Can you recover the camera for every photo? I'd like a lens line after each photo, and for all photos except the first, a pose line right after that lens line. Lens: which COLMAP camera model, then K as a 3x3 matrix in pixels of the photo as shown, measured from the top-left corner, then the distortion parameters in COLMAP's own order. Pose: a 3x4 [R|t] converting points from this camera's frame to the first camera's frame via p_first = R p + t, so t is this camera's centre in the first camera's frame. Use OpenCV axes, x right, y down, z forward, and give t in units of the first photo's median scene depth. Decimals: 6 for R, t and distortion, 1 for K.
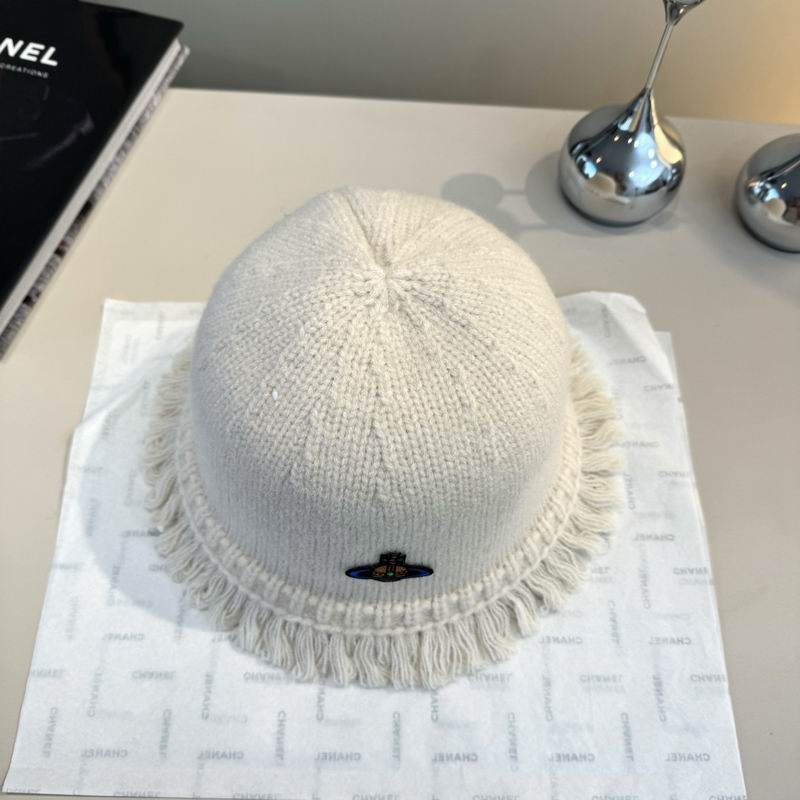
lens RADIAL K [[808.9, 0, 387.8], [0, 808.9, 408.7], [0, 0, 1]] dist [-0.029458, 0.000000]
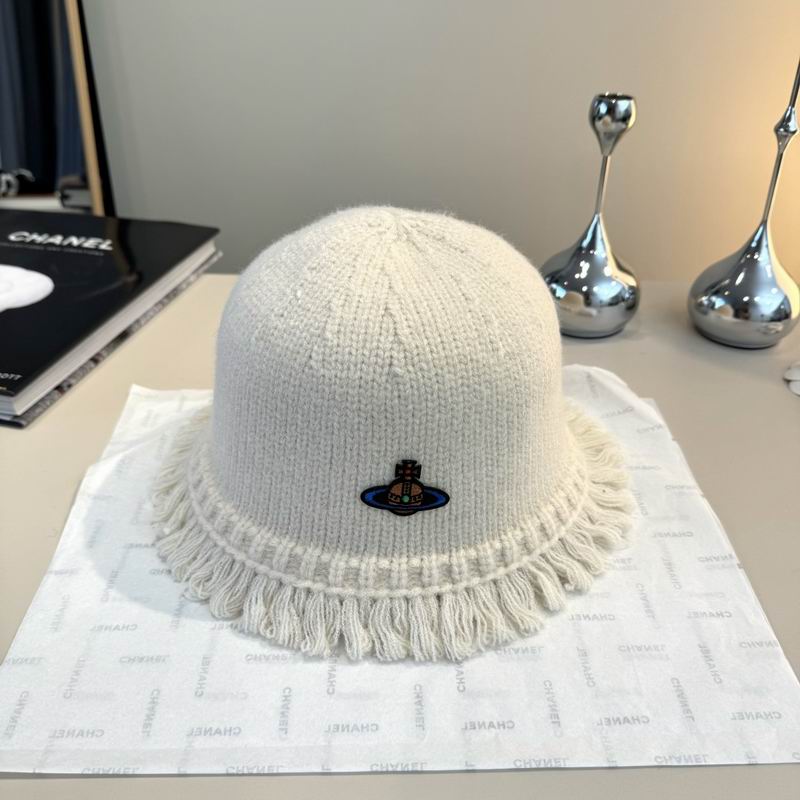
lens RADIAL K [[808.9, 0, 395.3], [0, 808.9, 397.9], [0, 0, 1]] dist [-0.029458, 0.000000]
pose [[0.999497, -0.019825, 0.024767, -0.030395], [0.029584, 0.864361, -0.502001, 0.566070], [-0.011455, 0.502481, 0.864512, 0.083851]]
